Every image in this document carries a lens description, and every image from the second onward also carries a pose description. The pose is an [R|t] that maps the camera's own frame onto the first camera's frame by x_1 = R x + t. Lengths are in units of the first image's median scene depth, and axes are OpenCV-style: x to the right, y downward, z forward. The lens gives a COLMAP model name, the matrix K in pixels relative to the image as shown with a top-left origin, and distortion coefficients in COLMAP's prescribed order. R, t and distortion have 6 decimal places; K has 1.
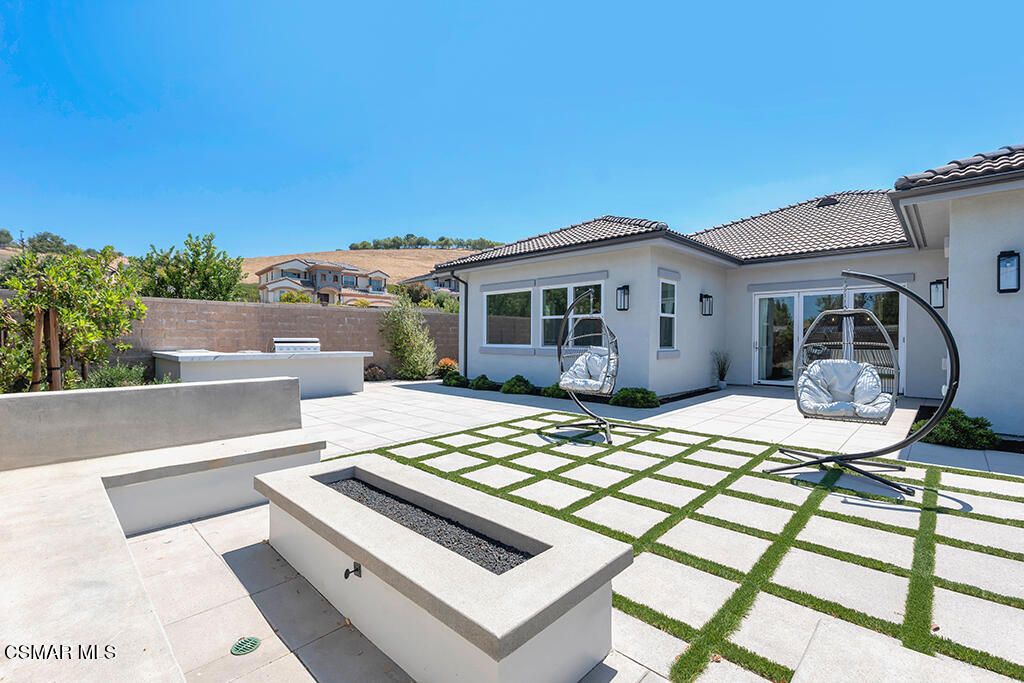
lens RADIAL K [[456.4, 0, 510.8], [0, 456.4, 343.3], [0, 0, 1]] dist [0.004115, 0.000287]
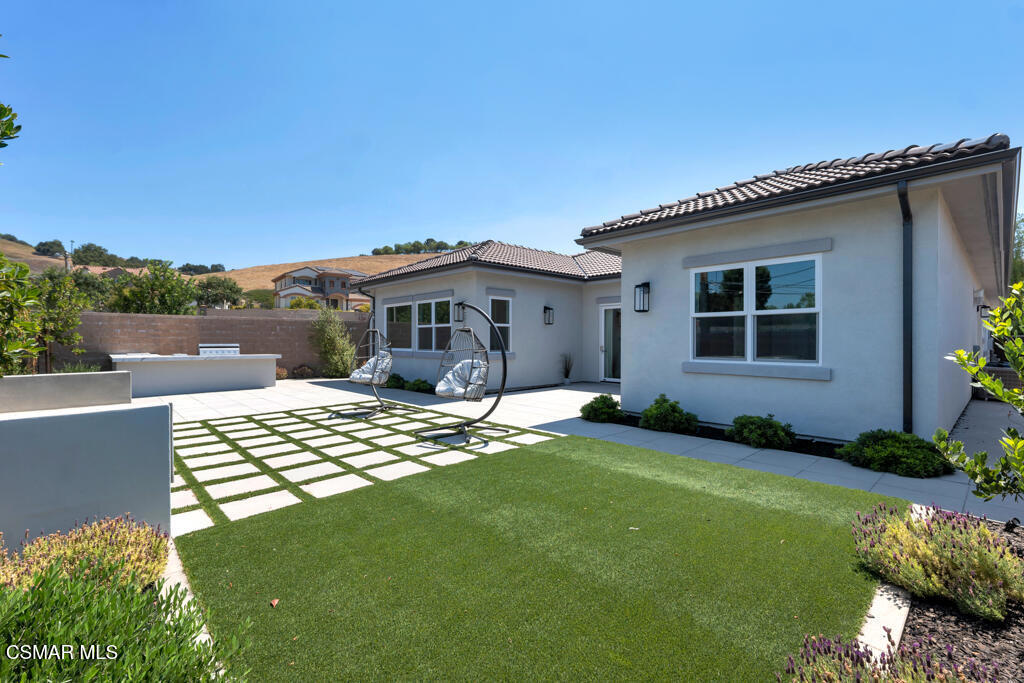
lens RADIAL K [[456.4, 0, 508.4], [0, 456.4, 343.0], [0, 0, 1]] dist [0.004115, 0.000287]
pose [[0.998255, -0.002674, -0.058993, 0.363532], [0.002397, 0.999986, -0.004774, -0.005162], [0.059005, 0.004624, 0.998247, -0.199007]]
